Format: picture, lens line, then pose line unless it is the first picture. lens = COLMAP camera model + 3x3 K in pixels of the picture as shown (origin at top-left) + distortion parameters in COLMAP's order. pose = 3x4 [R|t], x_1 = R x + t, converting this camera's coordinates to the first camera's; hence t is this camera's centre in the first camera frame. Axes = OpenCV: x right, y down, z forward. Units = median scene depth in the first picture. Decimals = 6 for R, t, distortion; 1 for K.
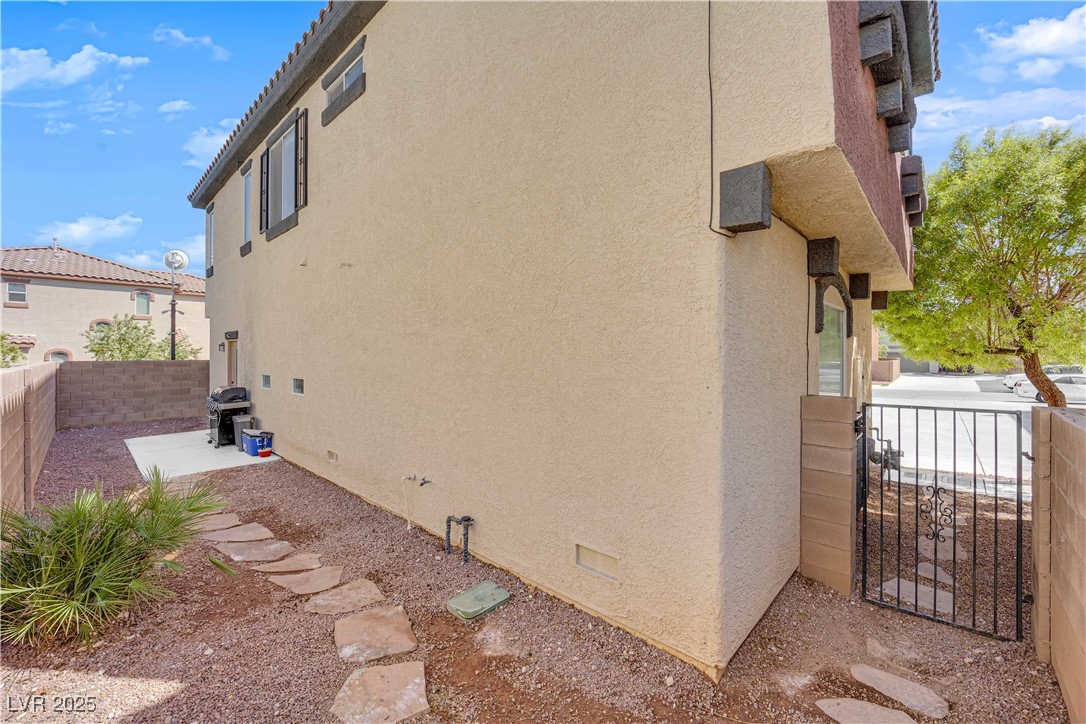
lens RADIAL K [[453.9, 0, 549.7], [0, 453.9, 349.4], [0, 0, 1]] dist [-0.002632, -0.000535]
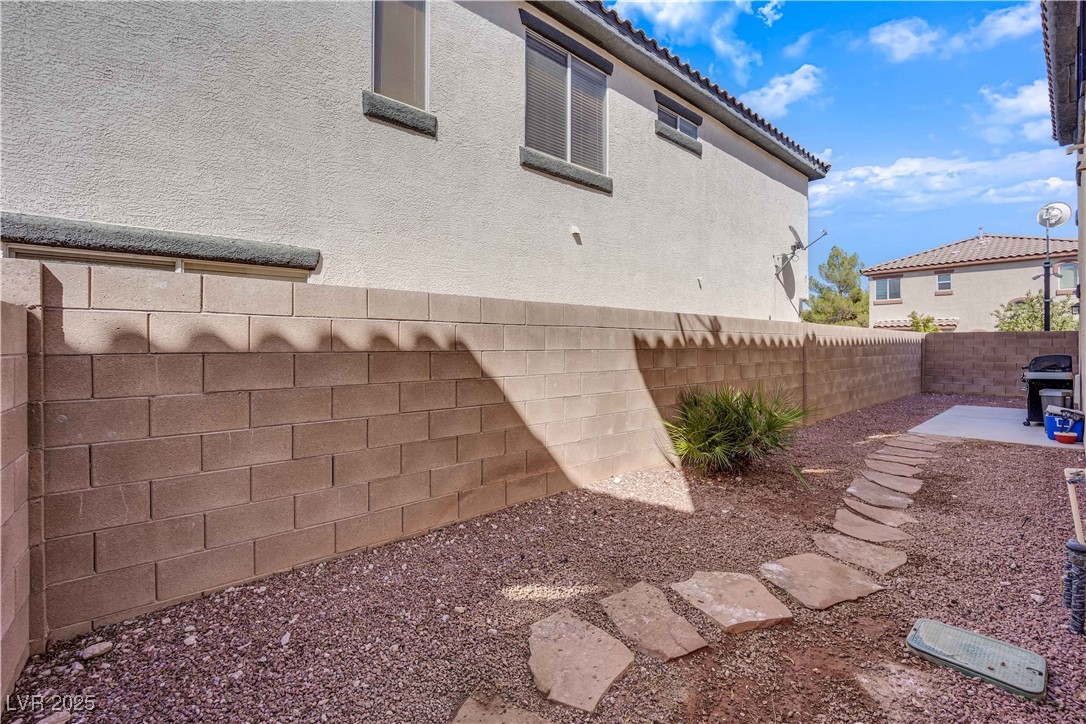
lens RADIAL K [[453.9, 0, 549.7], [0, 453.9, 349.4], [0, 0, 1]] dist [-0.002632, -0.000535]
pose [[-0.121489, 0.005159, -0.992579, 0.202191], [0.004110, 0.999981, 0.004694, 0.070013], [0.992584, -0.003509, -0.121508, 0.230222]]
